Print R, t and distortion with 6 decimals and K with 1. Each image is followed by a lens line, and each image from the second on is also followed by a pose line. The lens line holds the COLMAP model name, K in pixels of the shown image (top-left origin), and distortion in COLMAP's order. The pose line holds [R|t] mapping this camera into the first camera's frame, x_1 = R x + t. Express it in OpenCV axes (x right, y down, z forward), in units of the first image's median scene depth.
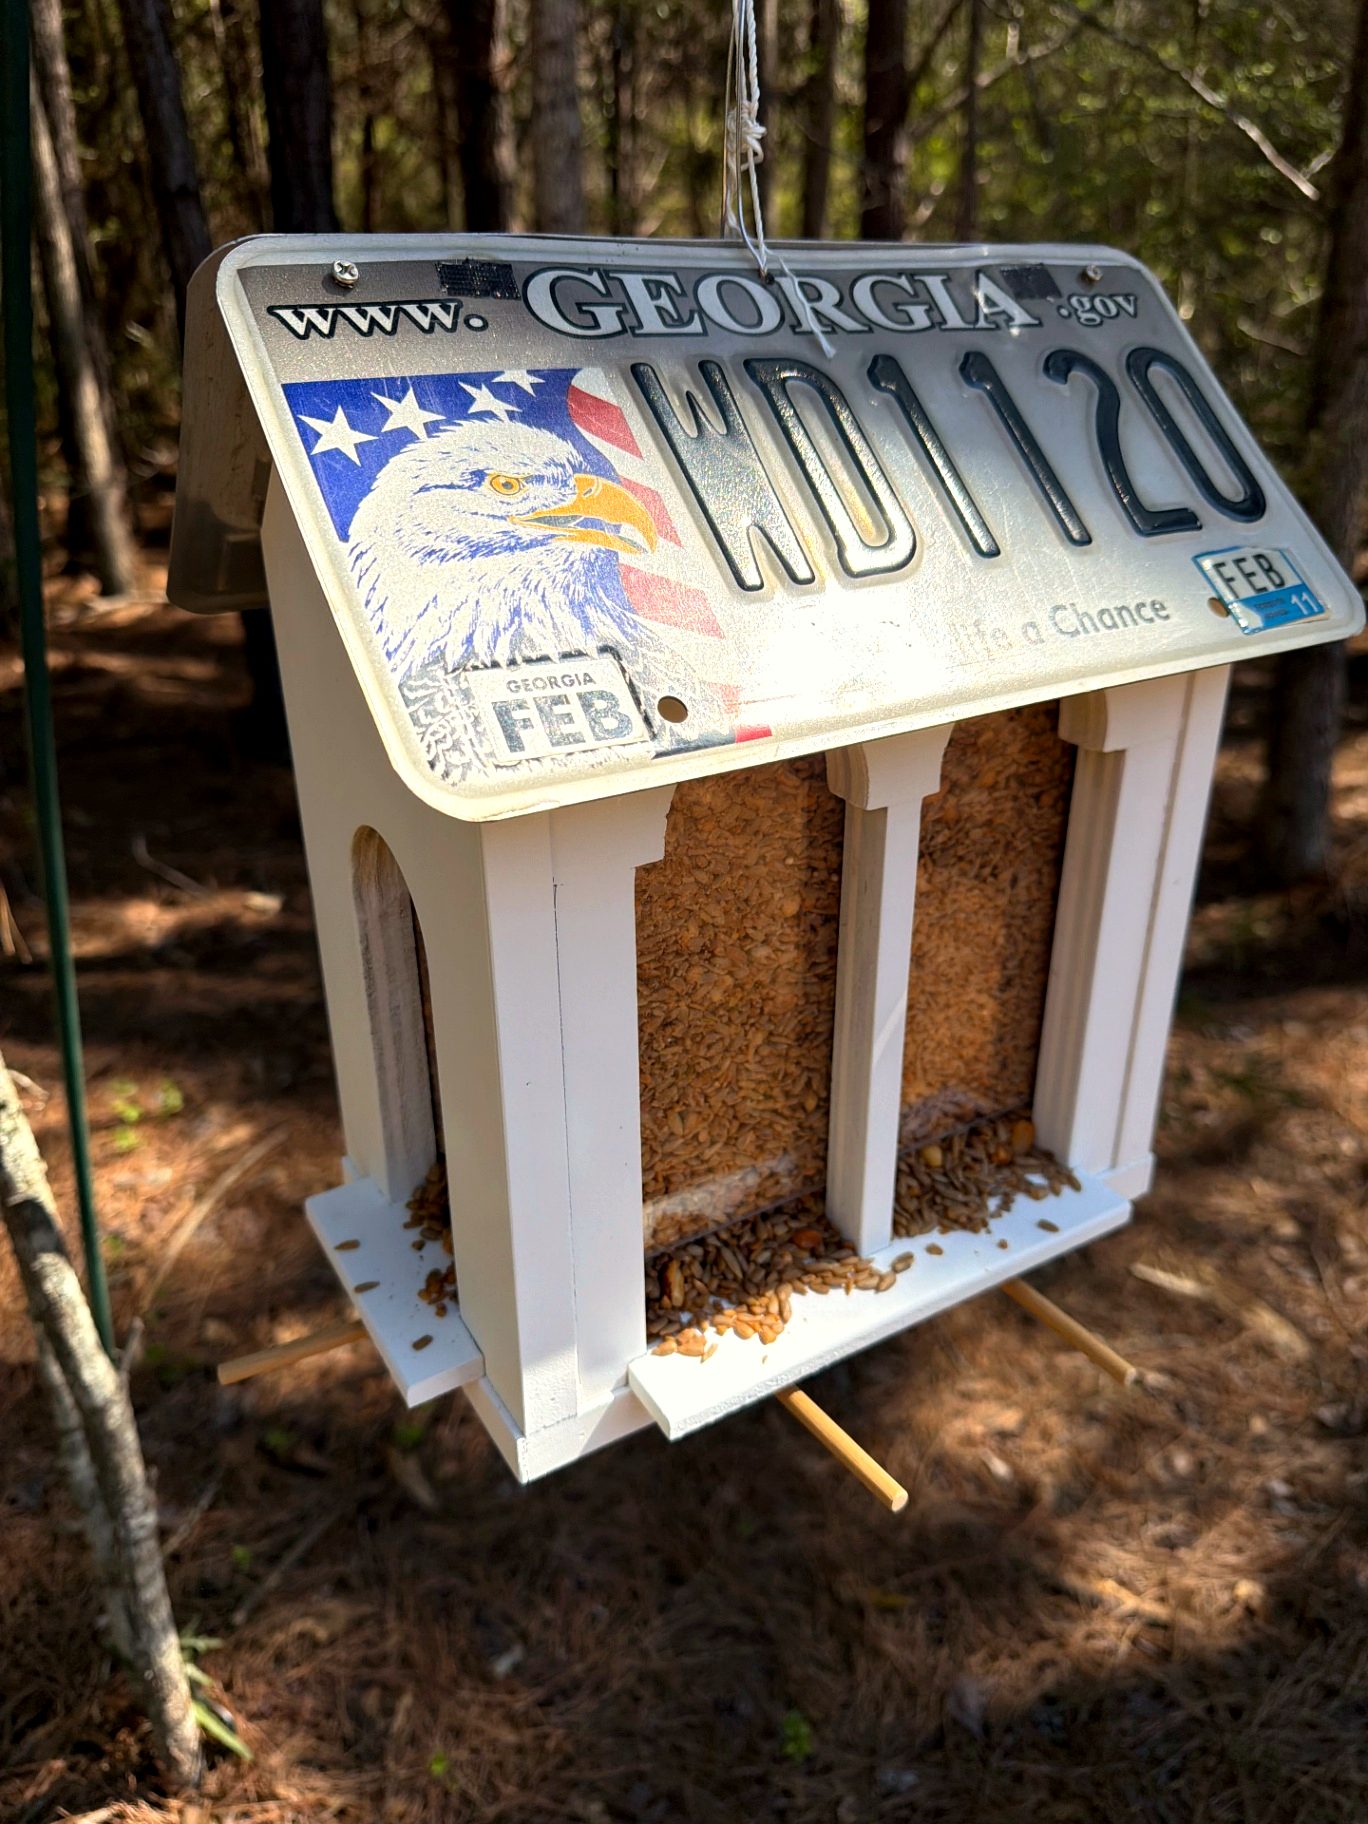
lens RADIAL K [[1402.4, 0, 676.6], [0, 1402.4, 908.9], [0, 0, 1]] dist [-0.090292, -0.009672]
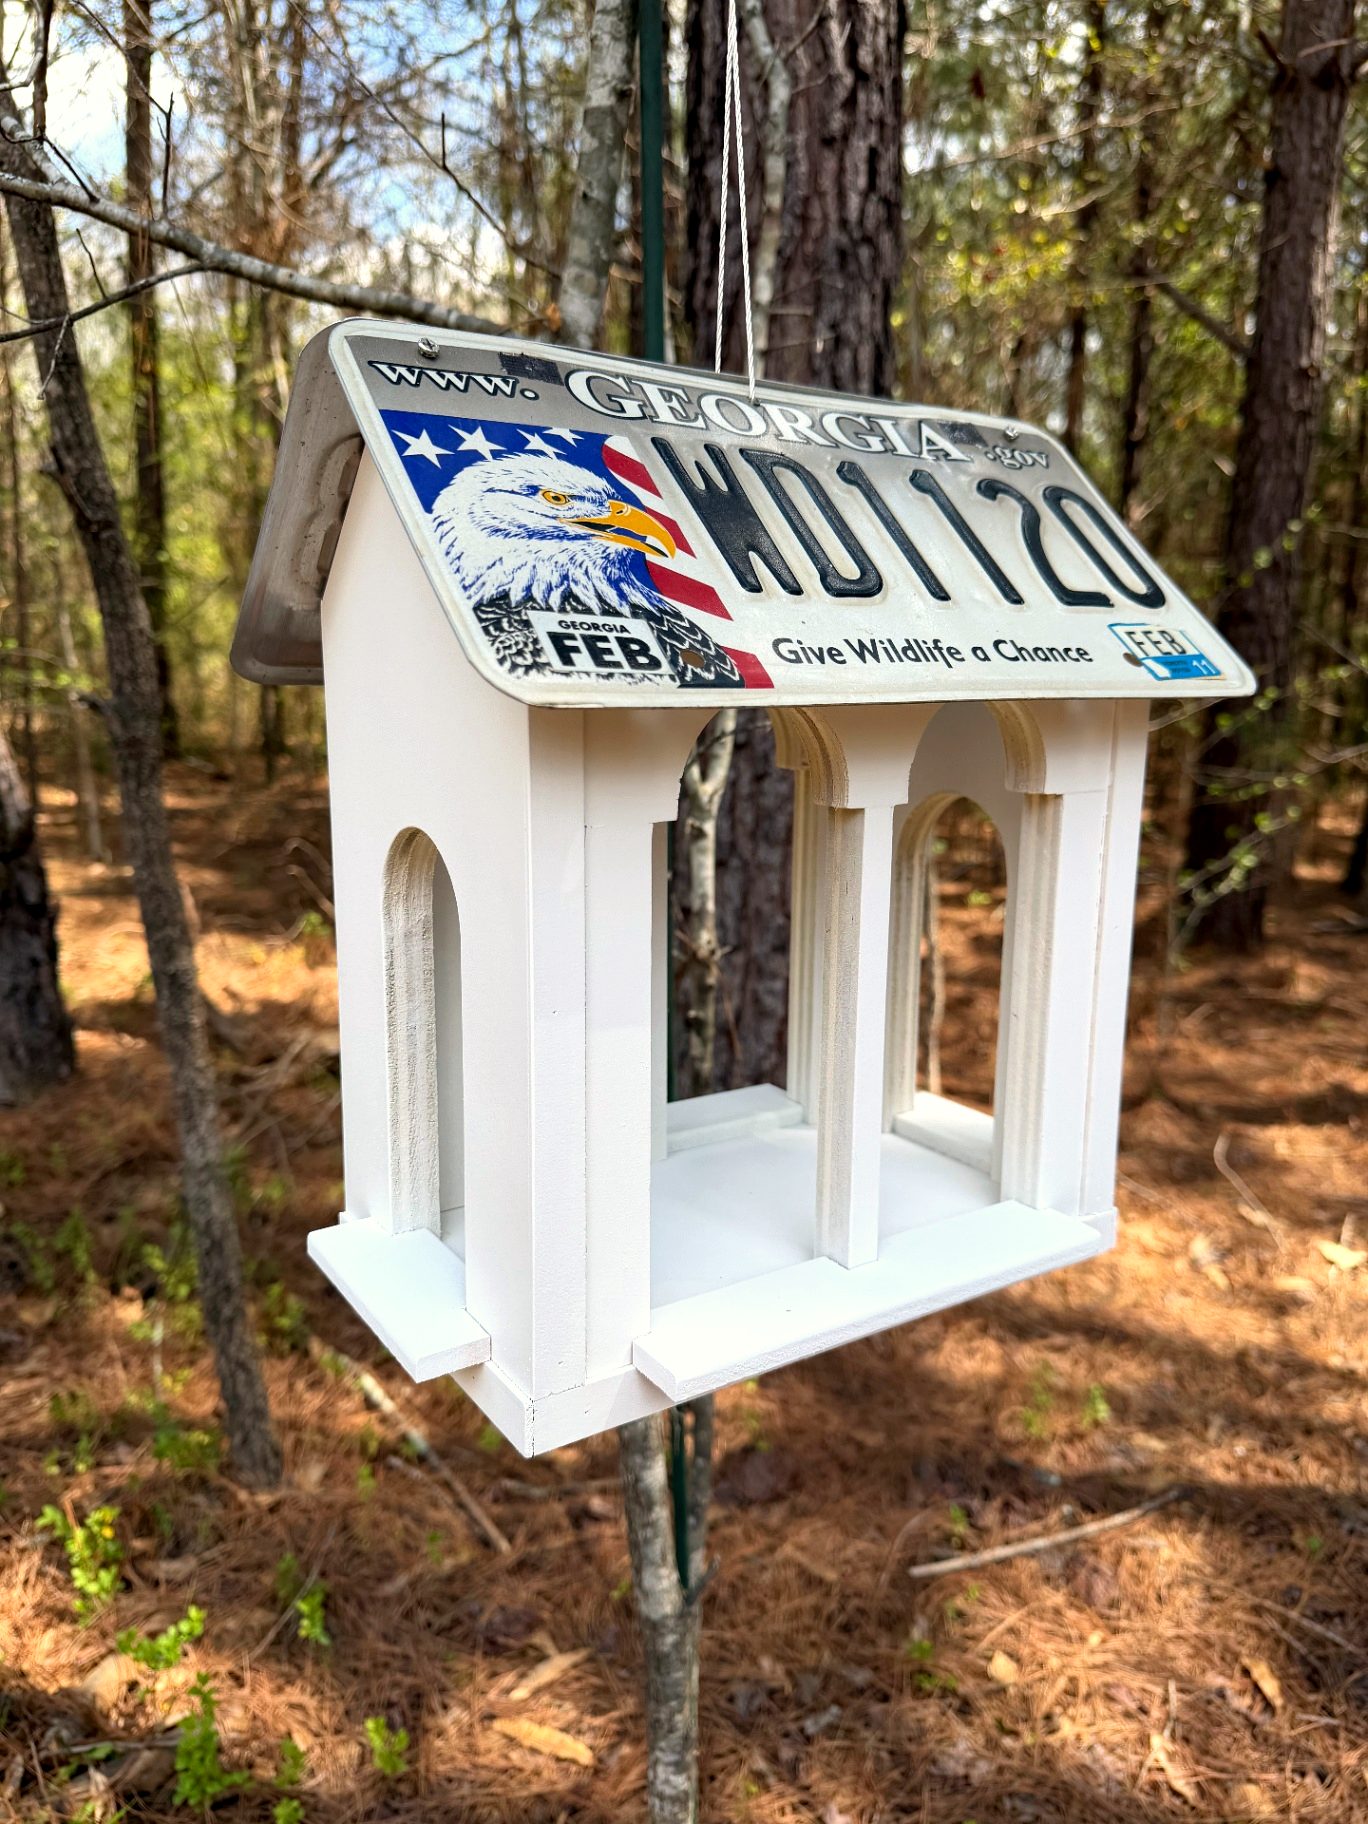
lens RADIAL K [[1402.4, 0, 690.7], [0, 1402.4, 916.9], [0, 0, 1]] dist [-0.090292, -0.009672]
pose [[0.998349, 0.010774, 0.056428, -0.066498], [0.004211, 0.965892, -0.258912, 0.365042], [-0.057293, 0.258722, 0.964251, -0.098790]]
